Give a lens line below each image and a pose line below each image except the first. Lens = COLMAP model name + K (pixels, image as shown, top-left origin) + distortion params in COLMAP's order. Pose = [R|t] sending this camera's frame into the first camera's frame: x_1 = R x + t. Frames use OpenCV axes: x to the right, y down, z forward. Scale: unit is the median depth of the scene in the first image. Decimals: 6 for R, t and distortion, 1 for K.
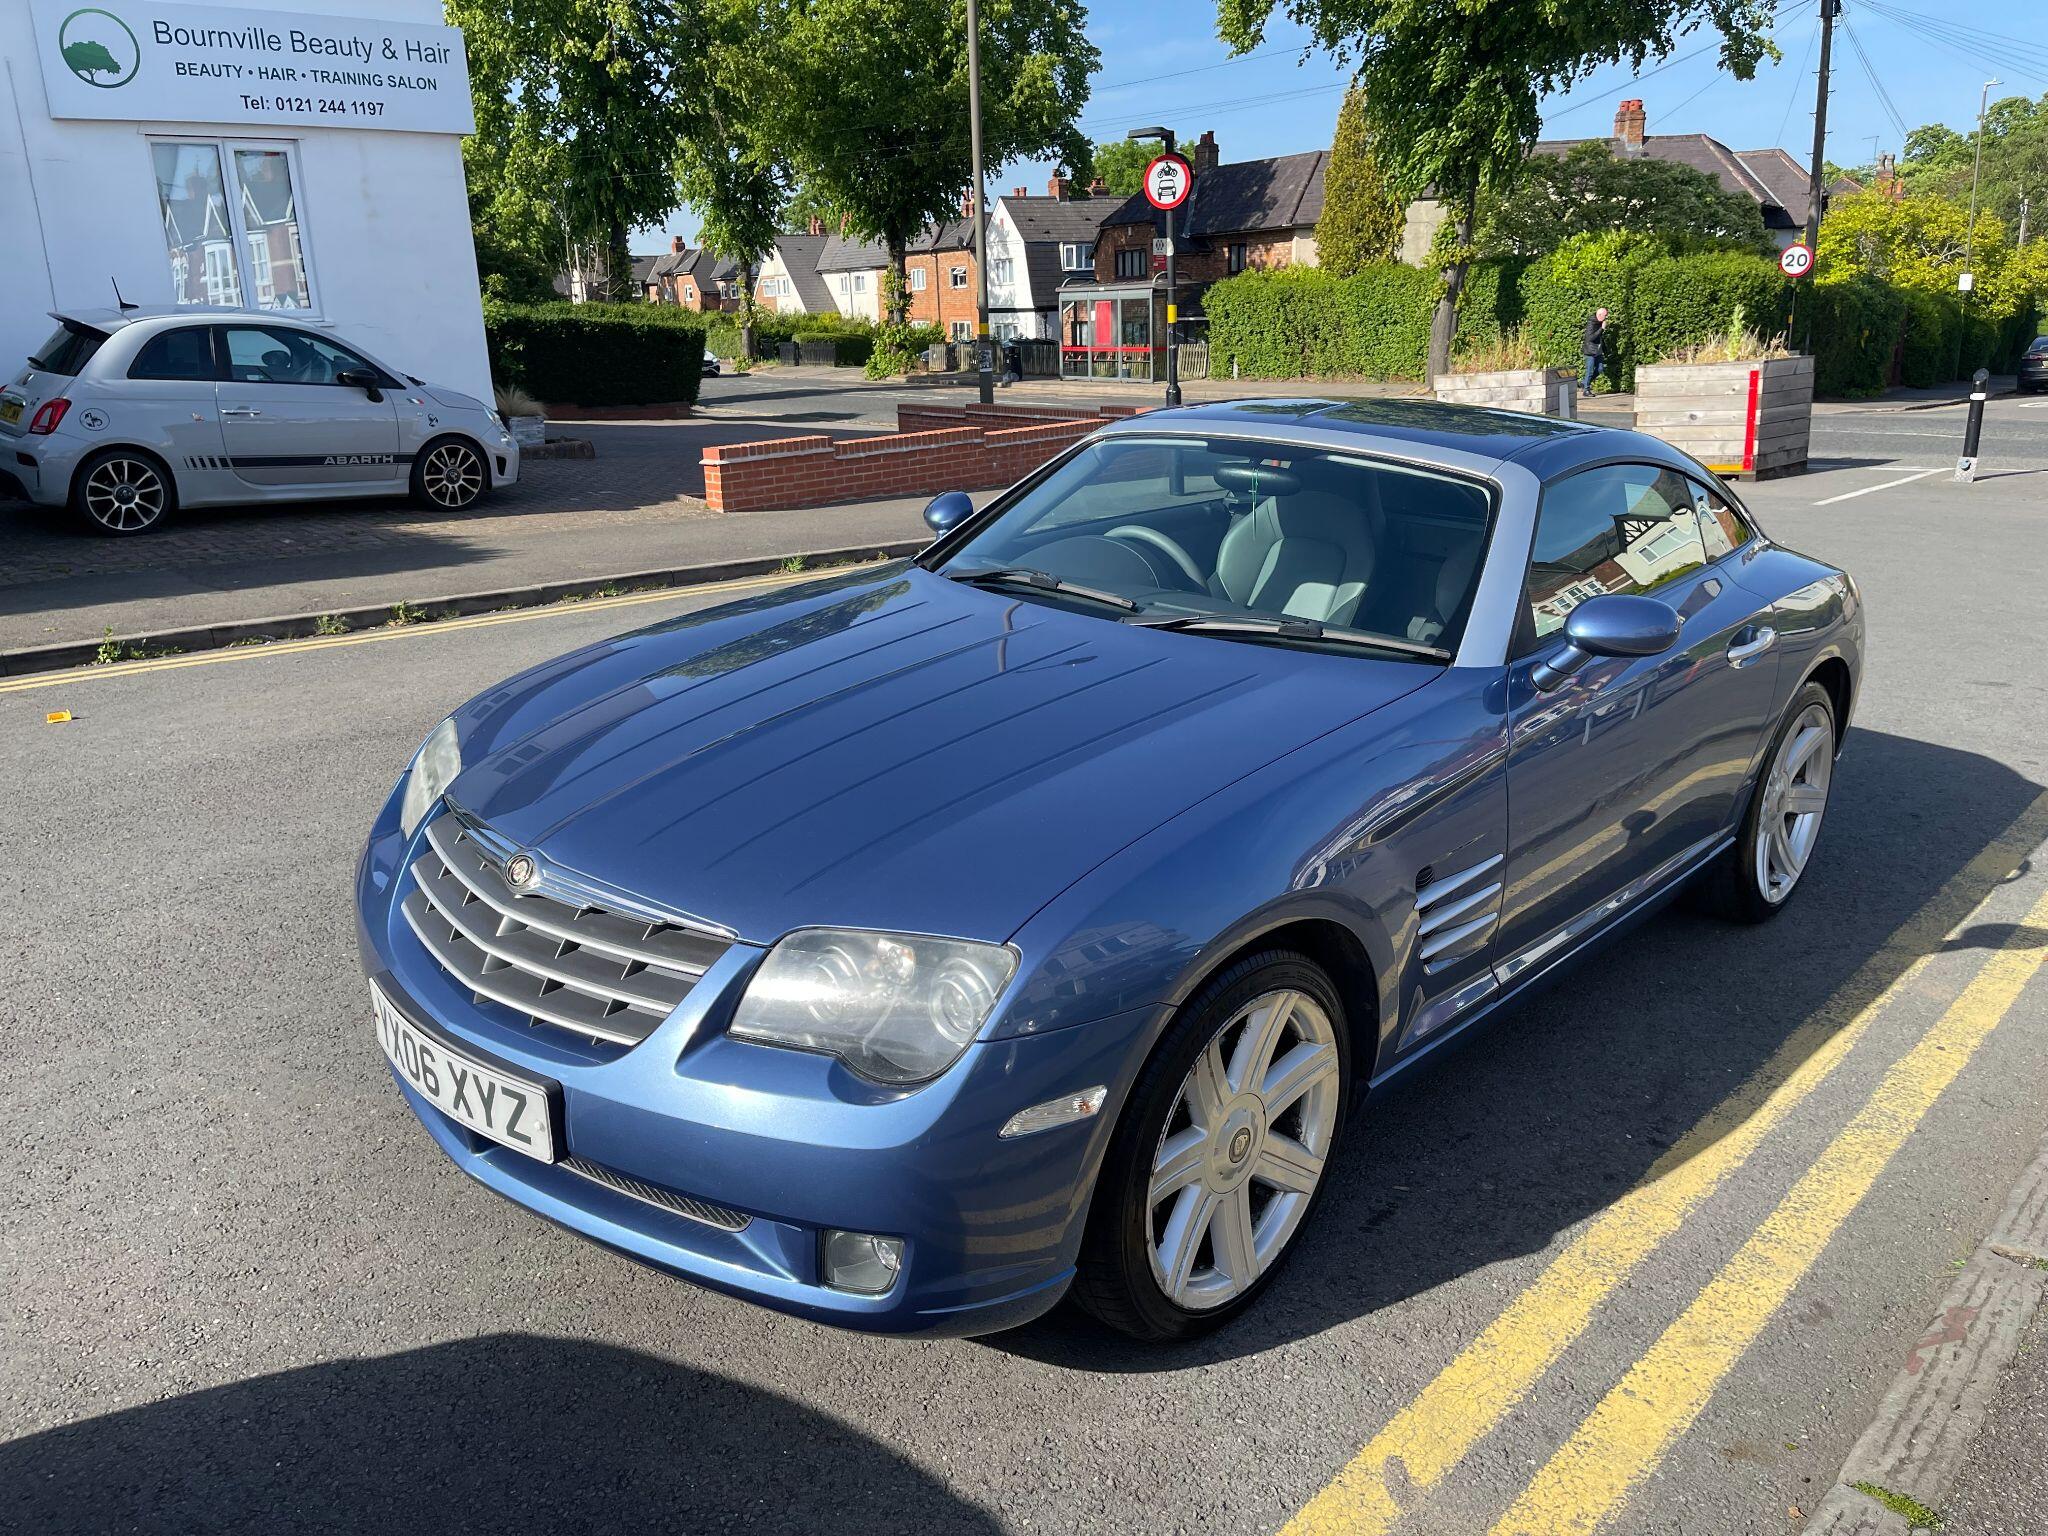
lens RADIAL K [[1784.1, 0, 1023.1], [0, 1784.1, 771.8], [0, 0, 1]] dist [0.094883, -0.170595]
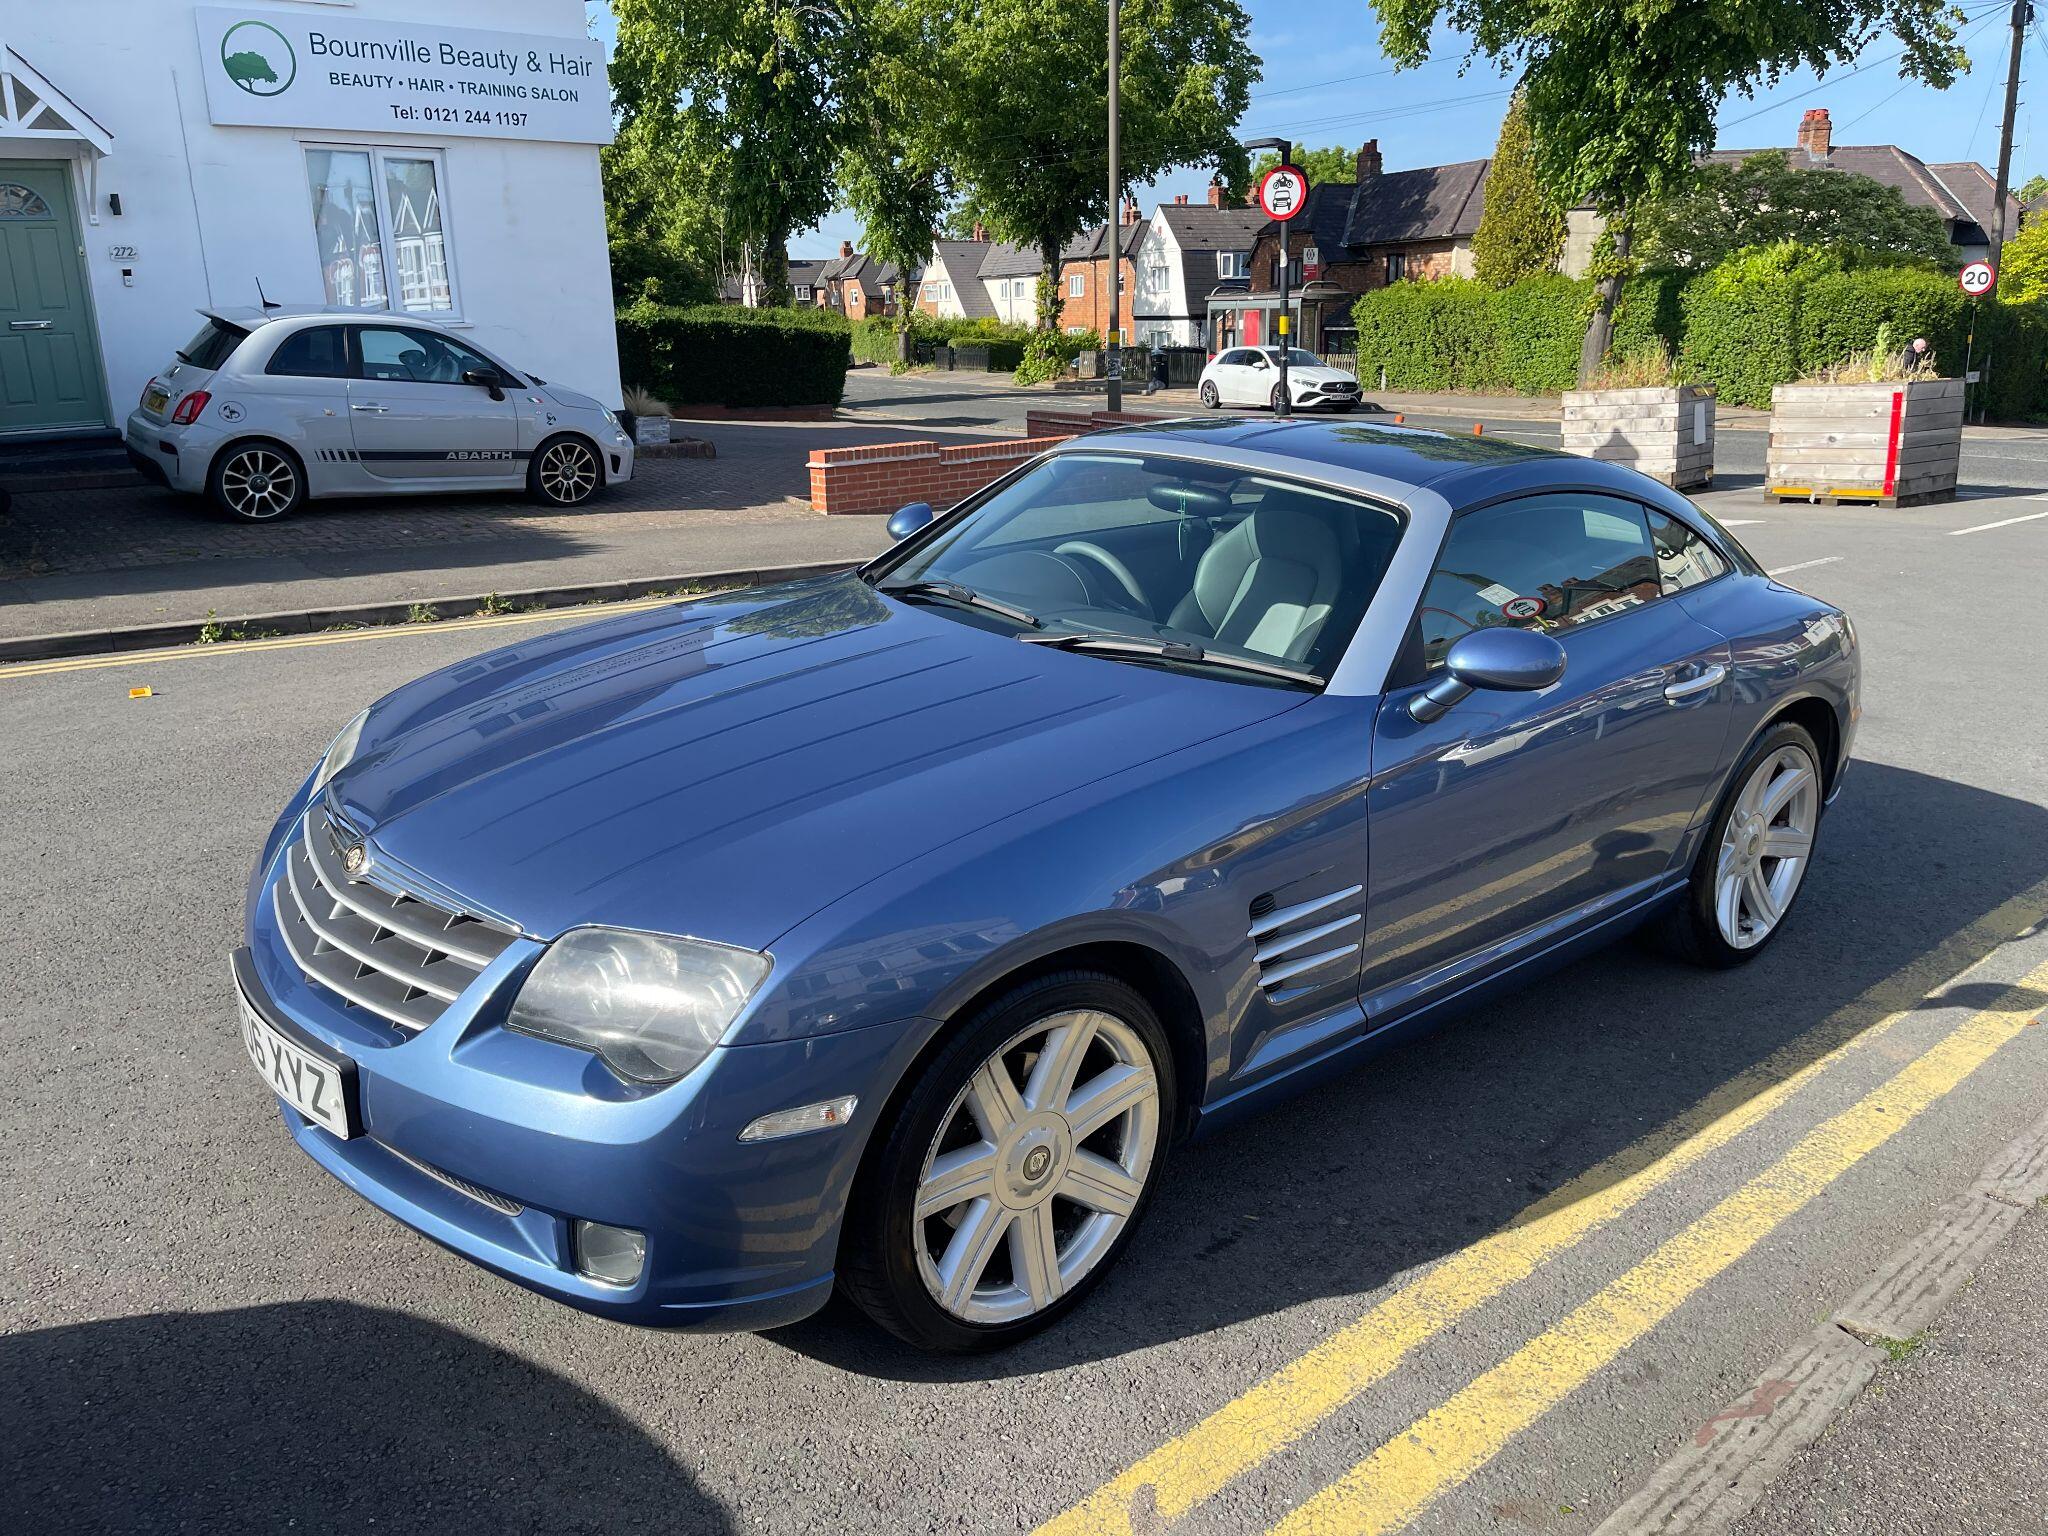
lens RADIAL K [[1784.1, 0, 1038.4], [0, 1784.1, 763.2], [0, 0, 1]] dist [0.094883, -0.170595]
pose [[0.993434, 0.039736, -0.107288, 0.141394], [-0.040420, 0.999174, -0.004199, -0.007389], [0.107032, 0.008508, 0.994219, -0.000371]]
